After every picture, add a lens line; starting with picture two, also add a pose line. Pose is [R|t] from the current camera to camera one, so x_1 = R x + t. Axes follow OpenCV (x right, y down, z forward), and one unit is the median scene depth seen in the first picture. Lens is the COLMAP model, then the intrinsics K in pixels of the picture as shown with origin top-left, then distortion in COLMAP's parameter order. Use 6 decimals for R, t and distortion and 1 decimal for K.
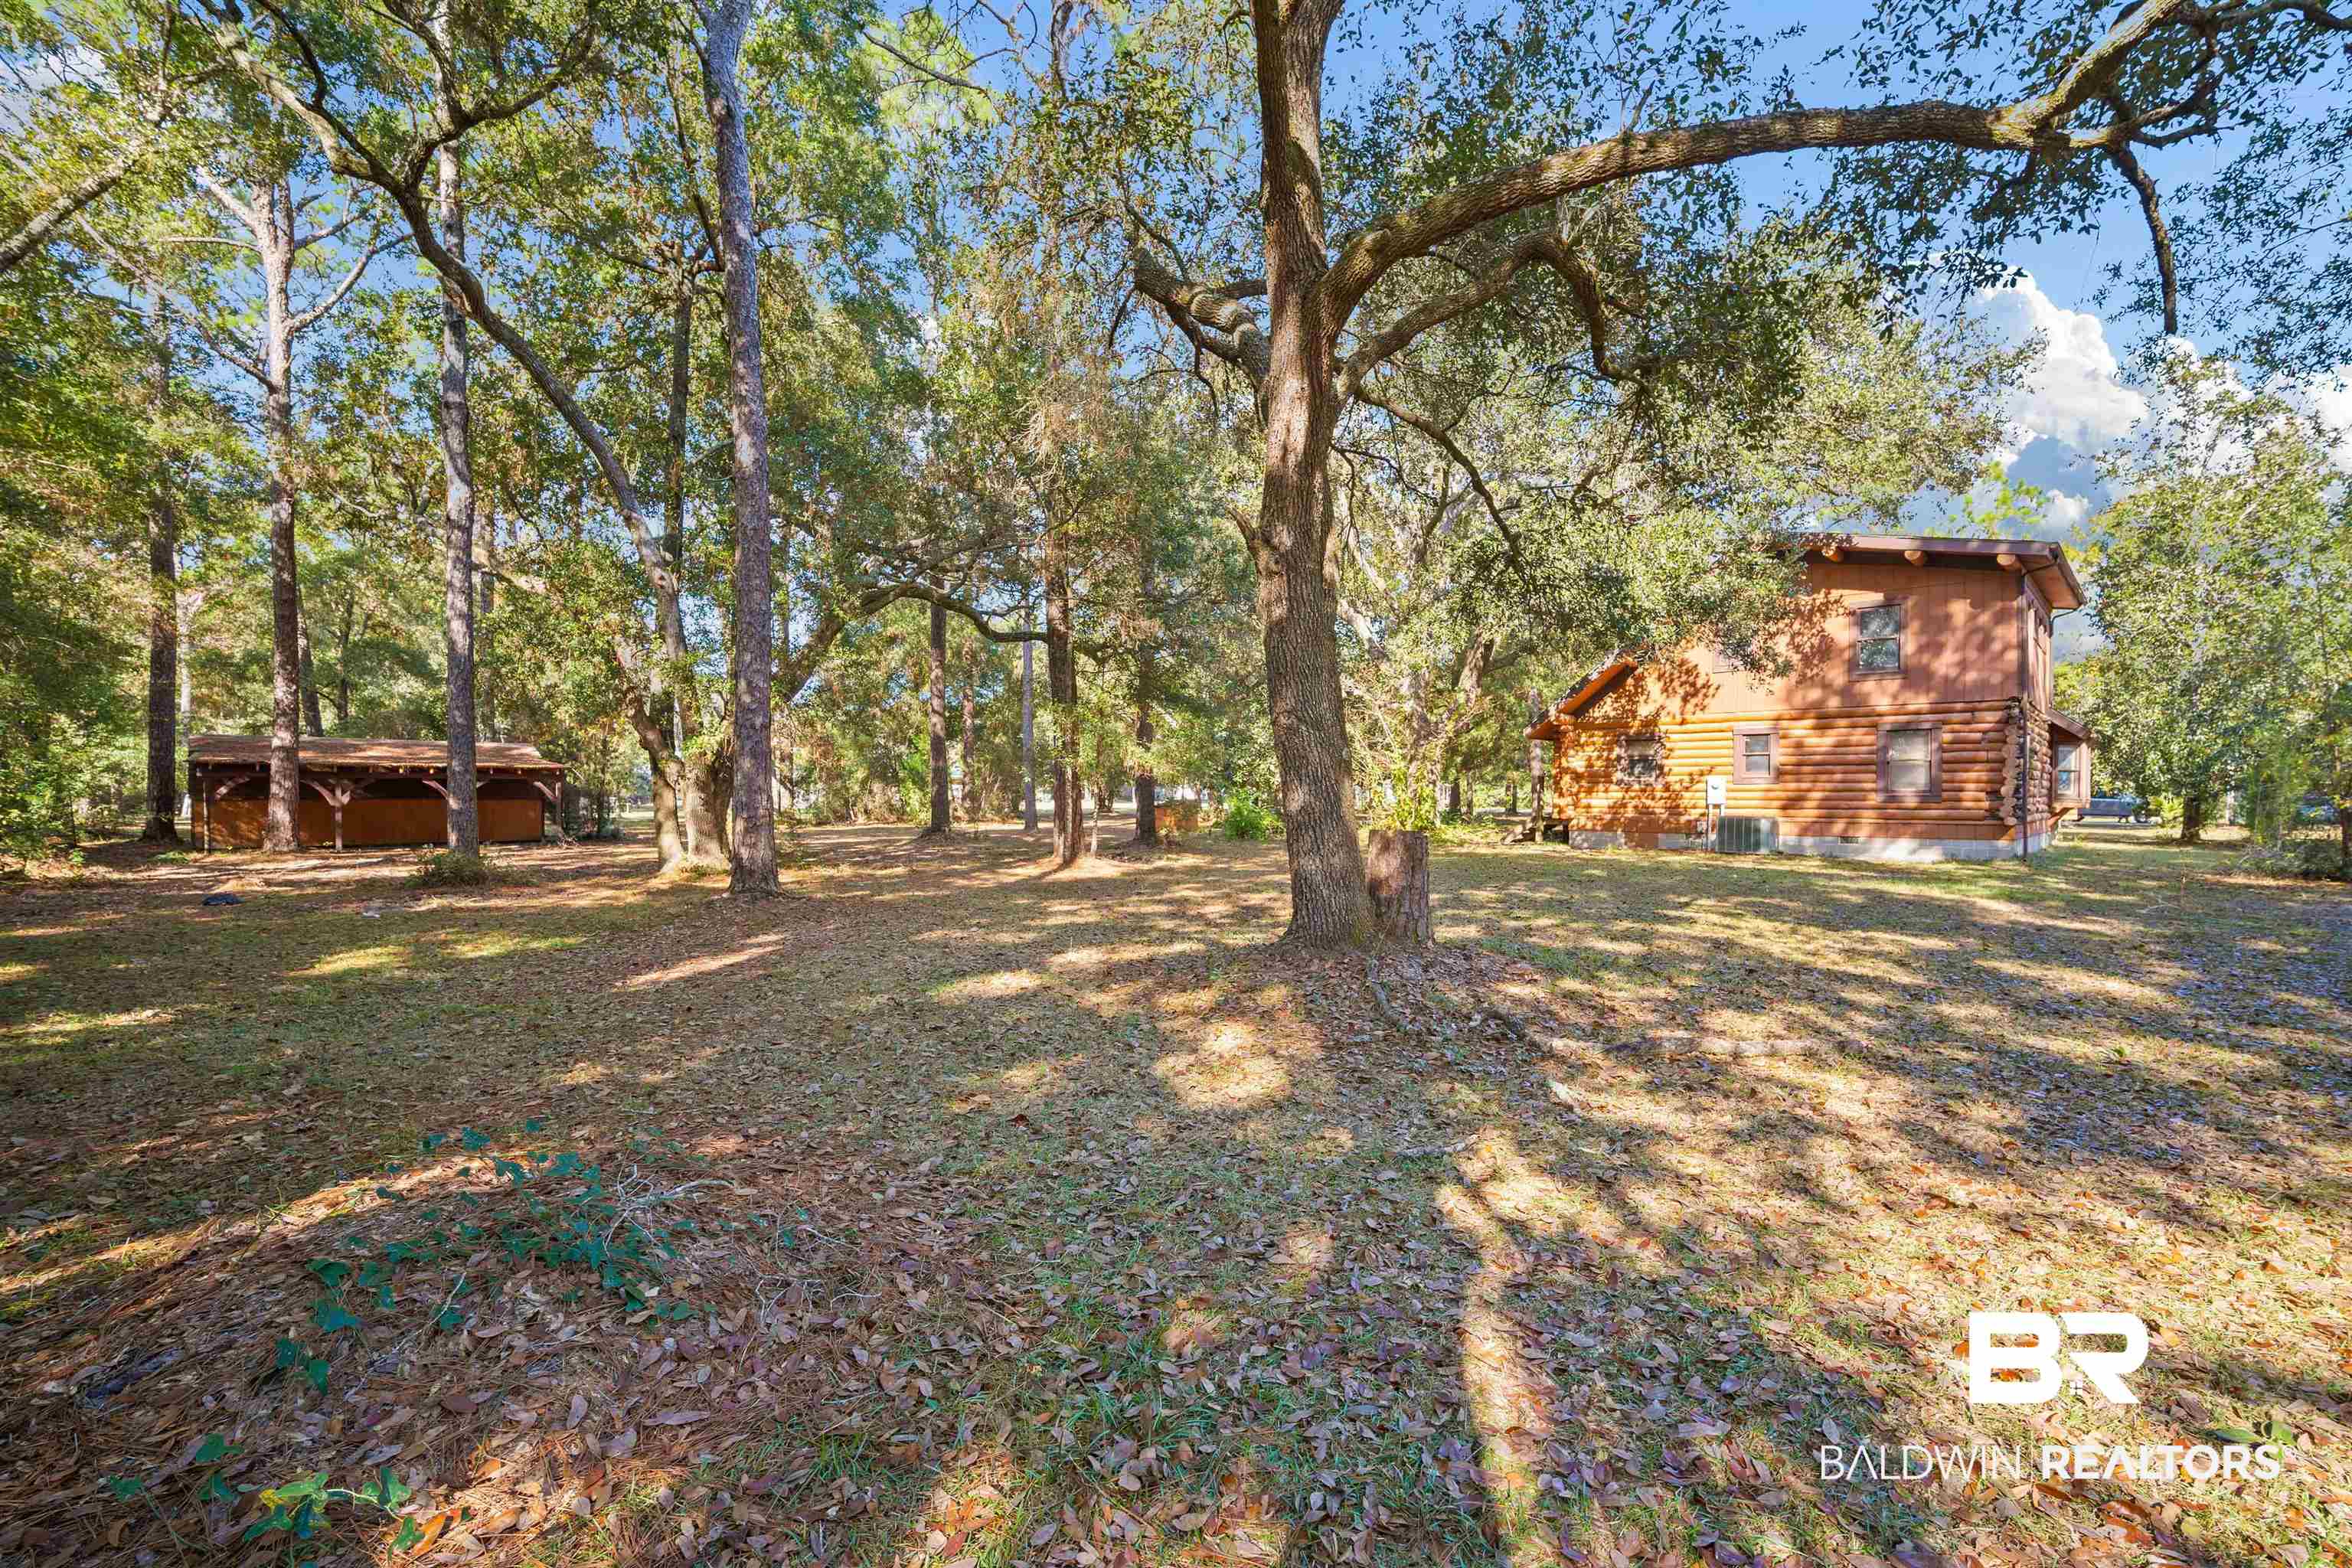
lens RADIAL K [[1044.5, 0, 1185.5], [0, 1044.5, 806.6], [0, 0, 1]] dist [-0.007752, 0.002821]
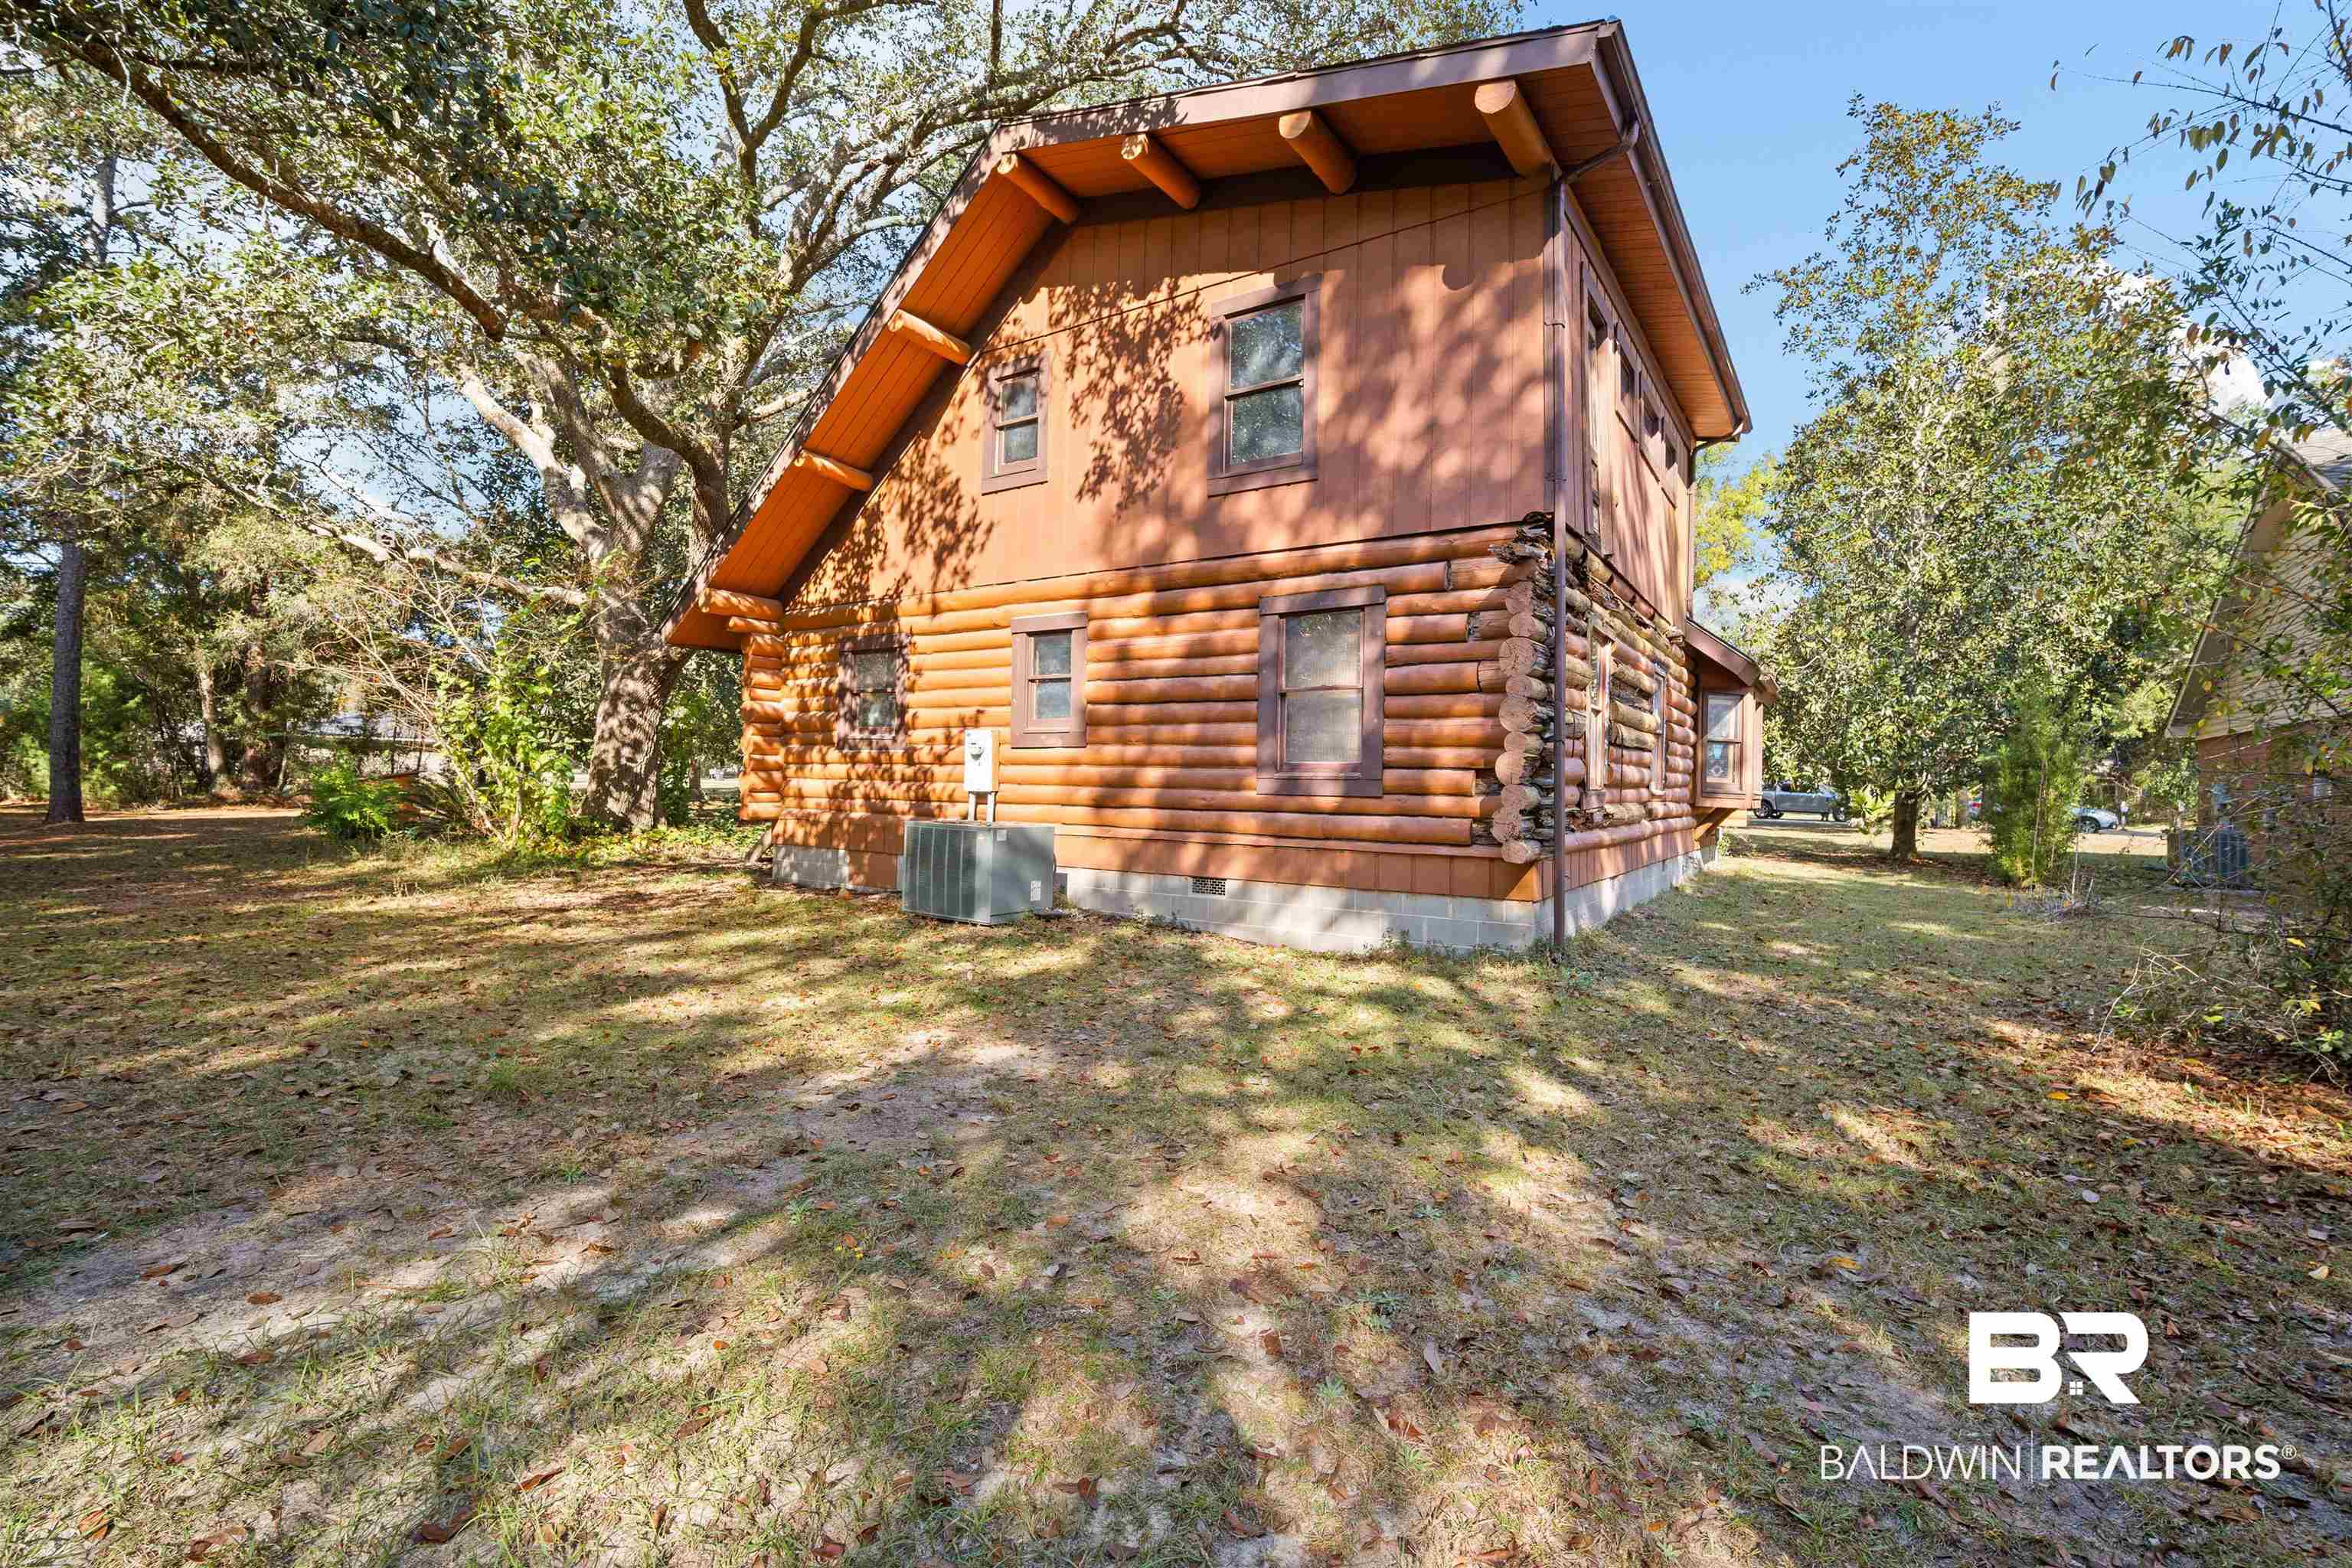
lens RADIAL K [[1044.5, 0, 1166.3], [0, 1044.5, 763.4], [0, 0, 1]] dist [-0.007752, 0.002821]
pose [[0.985469, 0.017501, 0.168951, 0.523878], [-0.013164, 0.999555, -0.026758, -0.004425], [-0.169344, 0.024145, 0.985261, 0.571536]]
